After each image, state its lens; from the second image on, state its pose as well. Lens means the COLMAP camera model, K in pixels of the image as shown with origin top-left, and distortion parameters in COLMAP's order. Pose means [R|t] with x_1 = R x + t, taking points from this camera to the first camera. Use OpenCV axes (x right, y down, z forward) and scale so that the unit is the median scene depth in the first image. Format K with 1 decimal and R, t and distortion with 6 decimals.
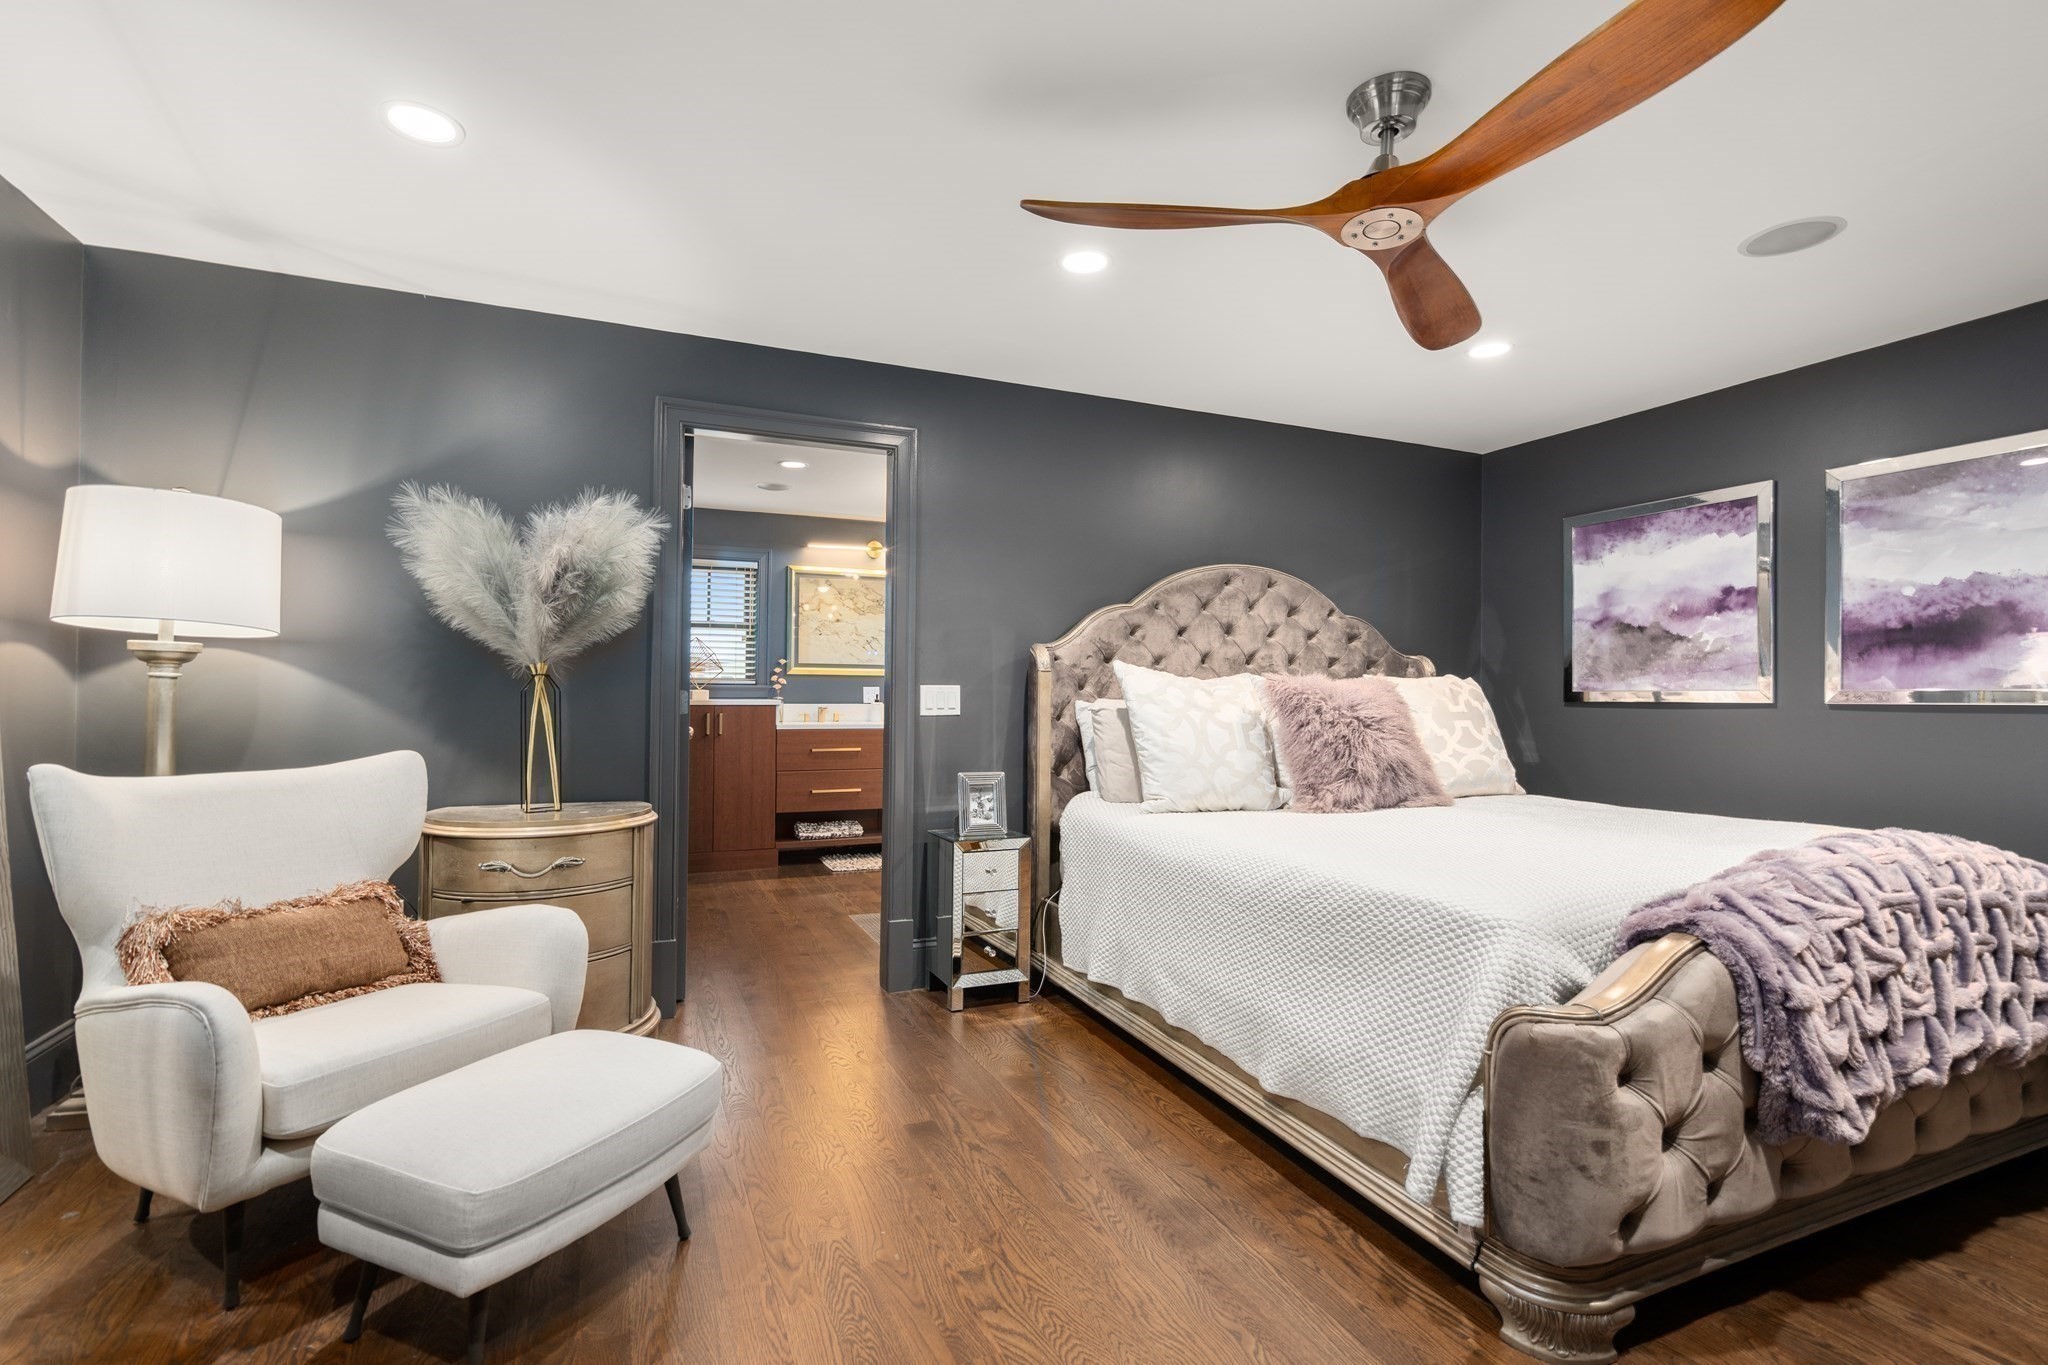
lens RADIAL K [[934.8, 0, 1019.8], [0, 934.8, 690.1], [0, 0, 1]] dist [-0.003992, 0.001178]
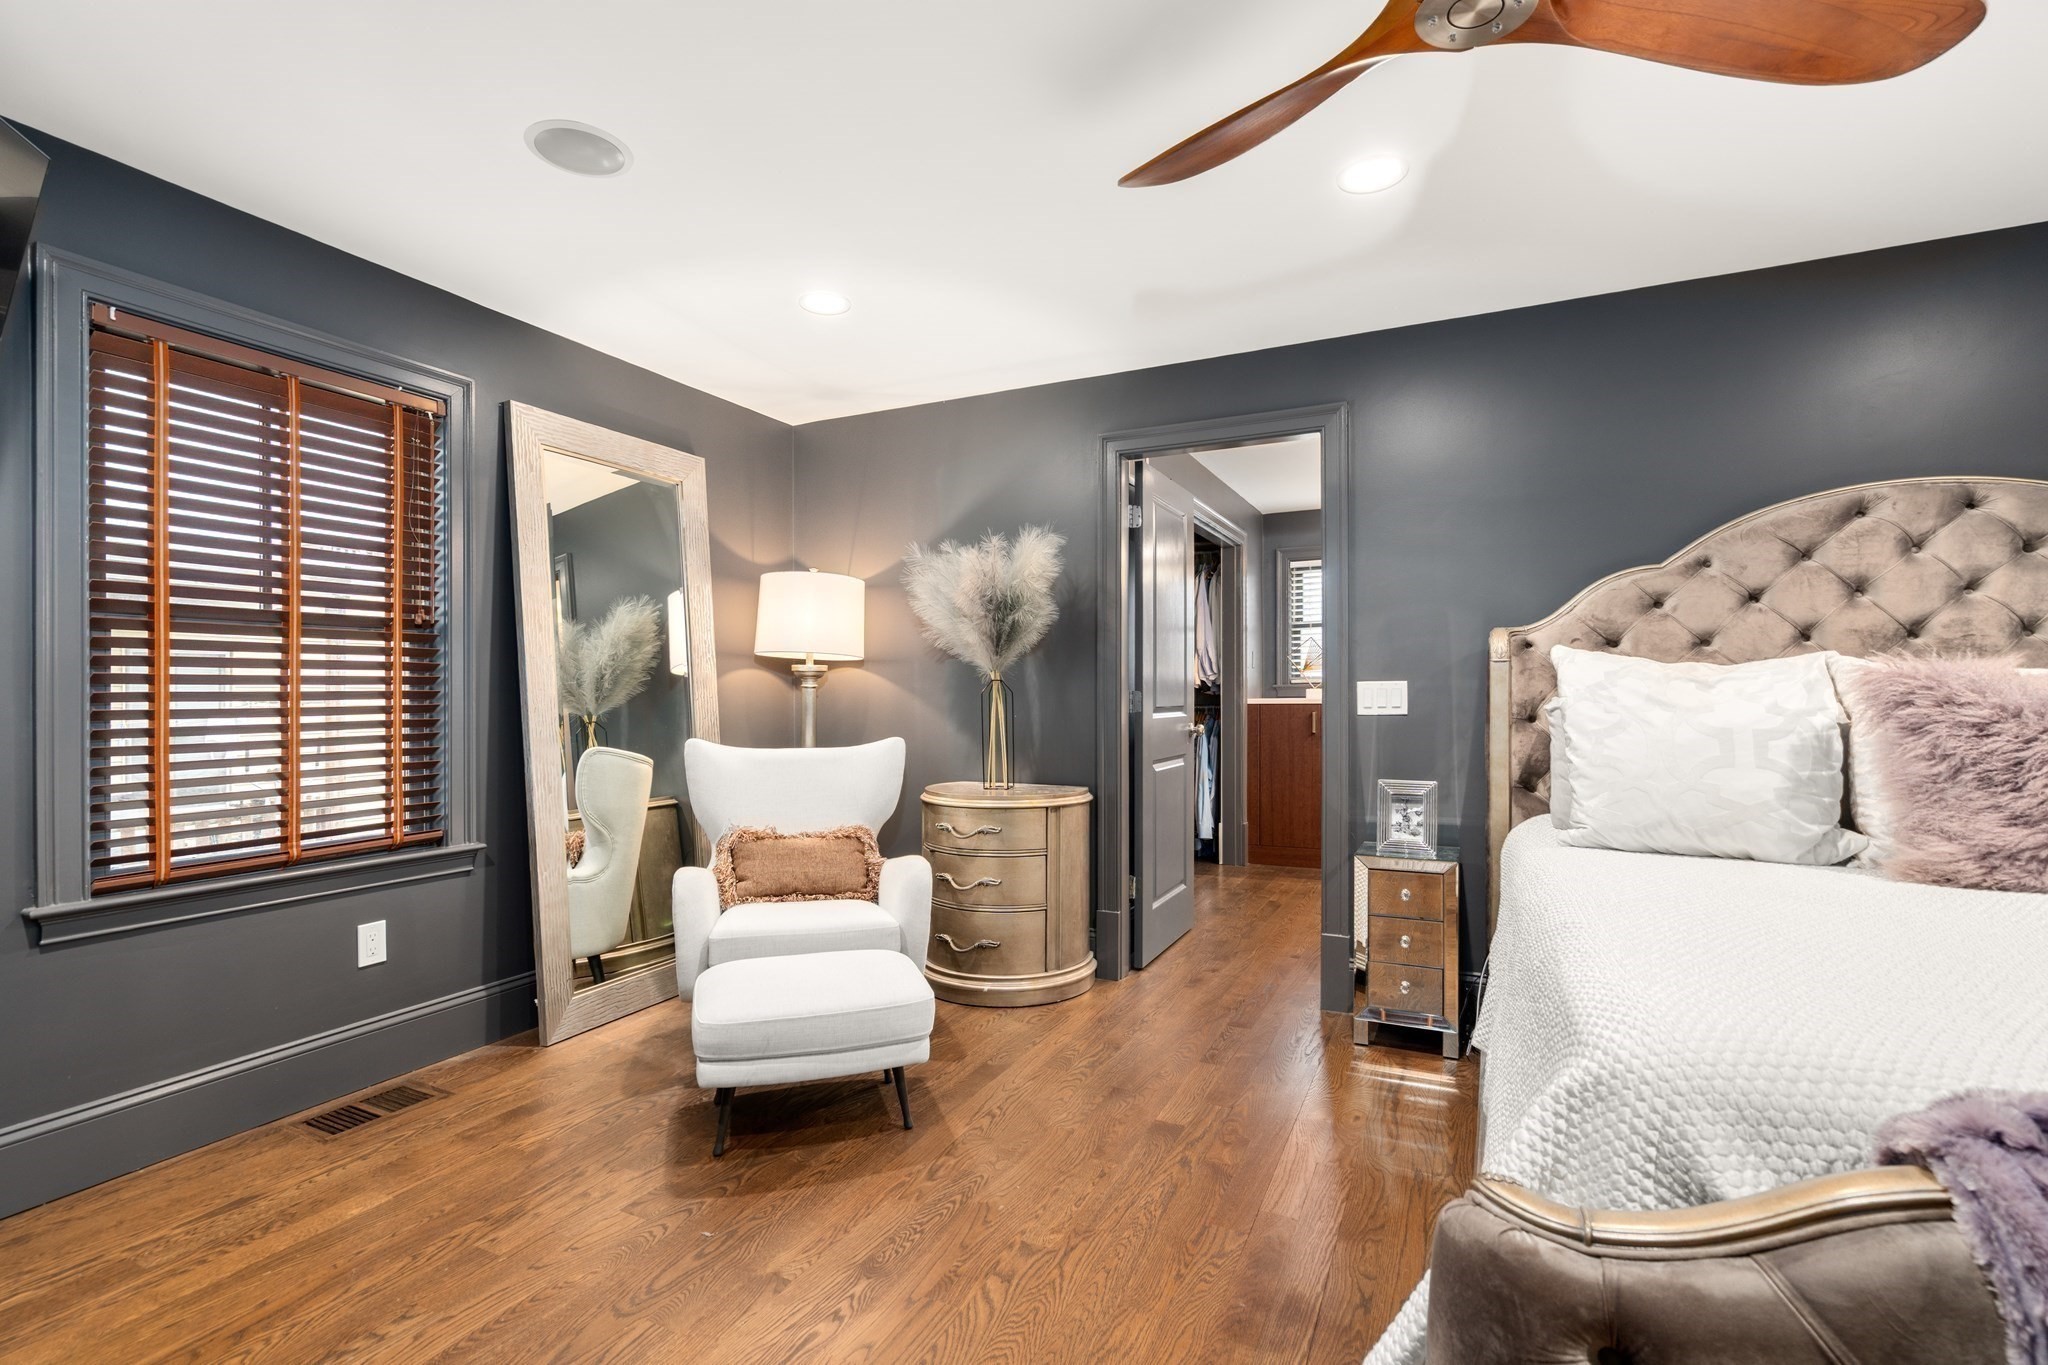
lens RADIAL K [[934.8, 0, 1019.8], [0, 934.8, 690.1], [0, 0, 1]] dist [-0.003992, 0.001178]
pose [[0.654671, -0.012604, -0.755809, 0.381108], [0.015066, 0.999880, -0.003624, 0.001483], [0.755764, -0.009014, 0.654783, 0.160279]]
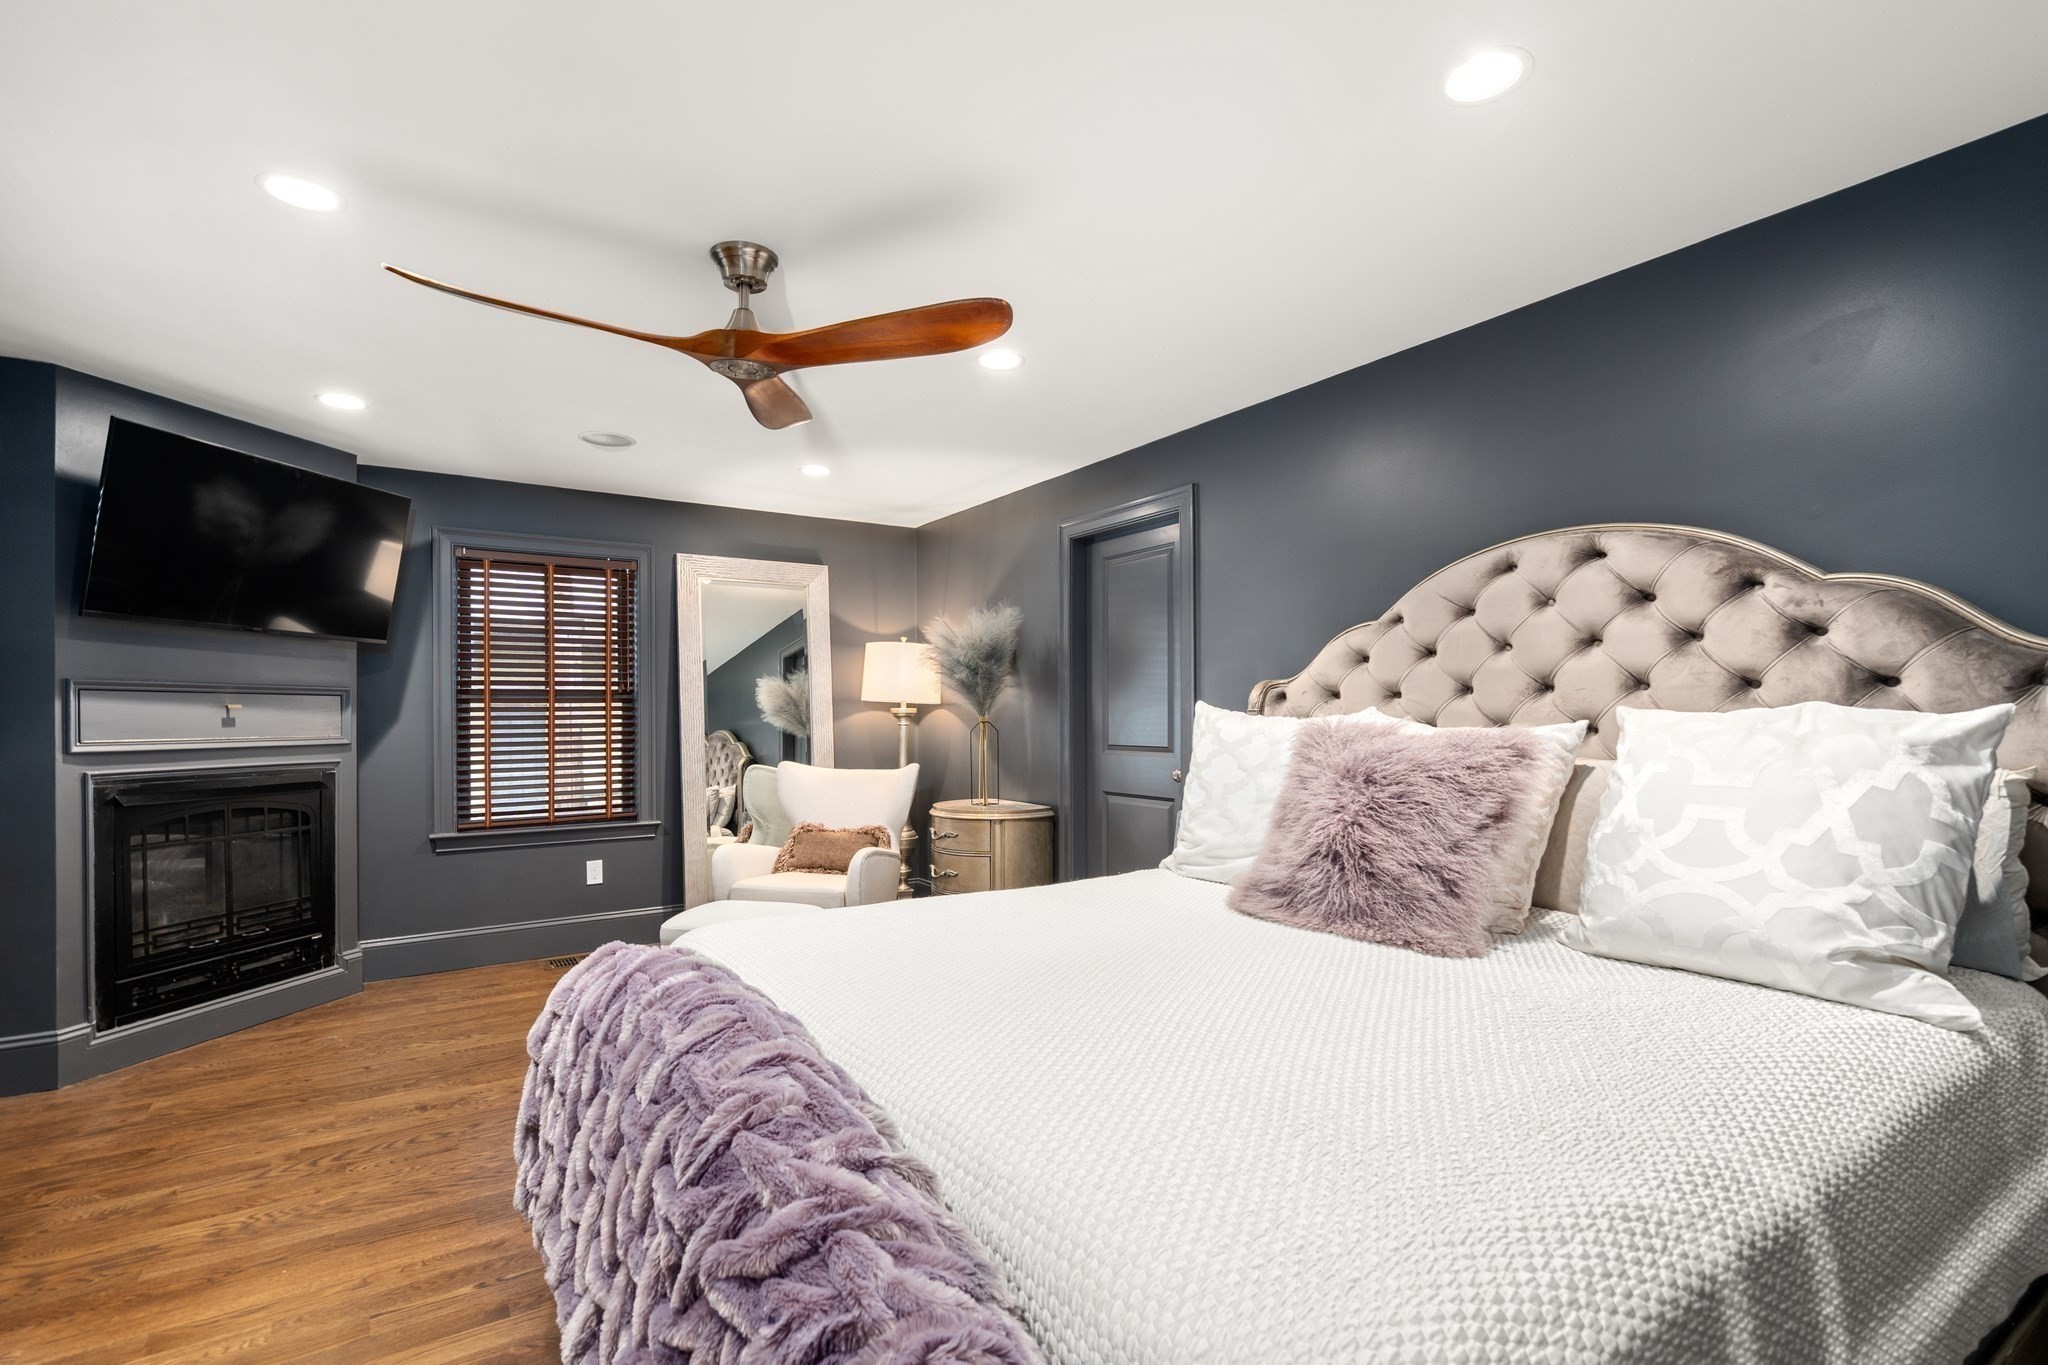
lens RADIAL K [[949.2, 0, 1022.3], [0, 949.2, 703.8], [0, 0, 1]] dist [-0.000039, 0.000319]
pose [[0.176462, -0.014754, -0.984197, 0.940940], [0.016679, 0.999789, -0.011997, -0.021811], [0.984166, -0.014299, 0.176670, 0.633710]]
